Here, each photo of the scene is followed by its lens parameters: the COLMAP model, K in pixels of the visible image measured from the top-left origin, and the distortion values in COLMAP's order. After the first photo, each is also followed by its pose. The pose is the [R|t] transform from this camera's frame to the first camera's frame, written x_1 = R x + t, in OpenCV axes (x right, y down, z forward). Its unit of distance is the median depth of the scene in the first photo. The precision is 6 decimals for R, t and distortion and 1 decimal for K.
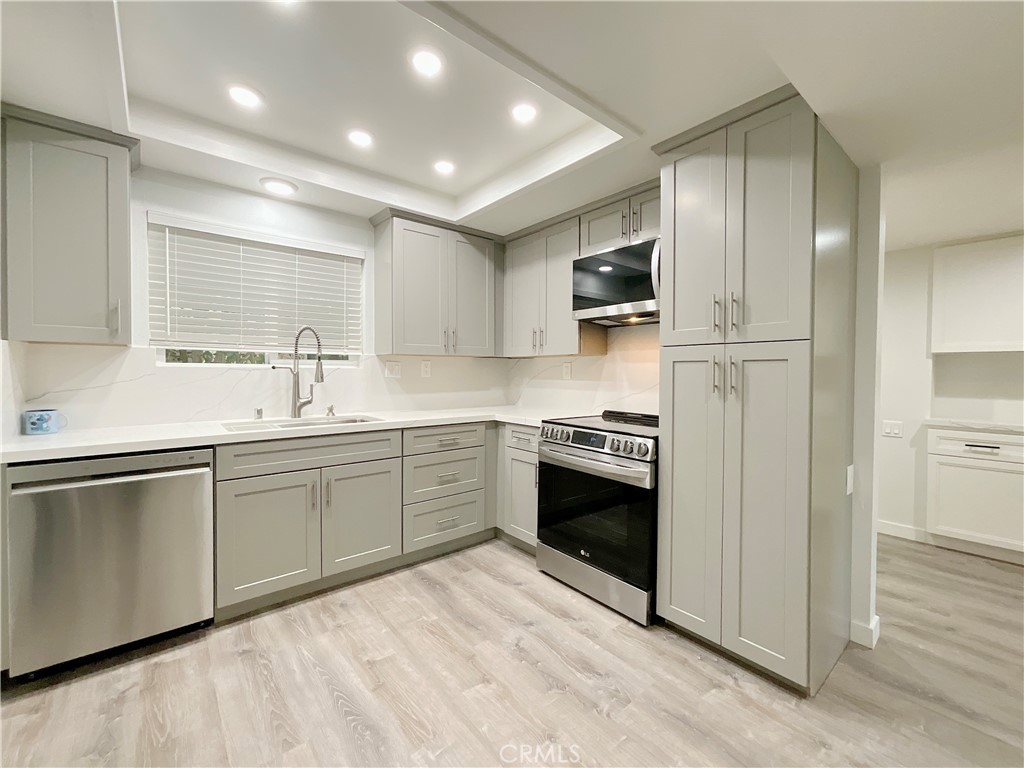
lens RADIAL K [[420.4, 0, 512.6], [0, 420.4, 384.3], [0, 0, 1]] dist [0.000057, 0.000374]
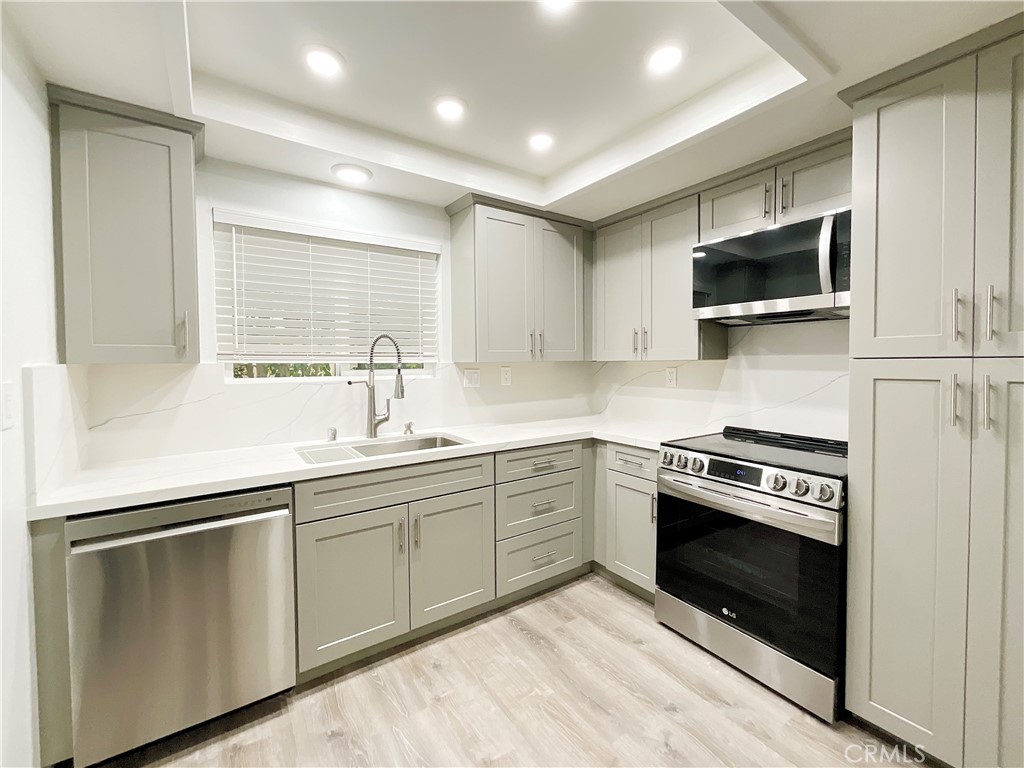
lens RADIAL K [[420.4, 0, 511.3], [0, 420.4, 378.4], [0, 0, 1]] dist [0.000057, 0.000374]
pose [[0.996258, -0.007717, -0.086085, -0.174935], [0.008769, 0.999891, 0.011840, -0.061527], [0.085984, -0.012551, 0.996217, 0.174864]]
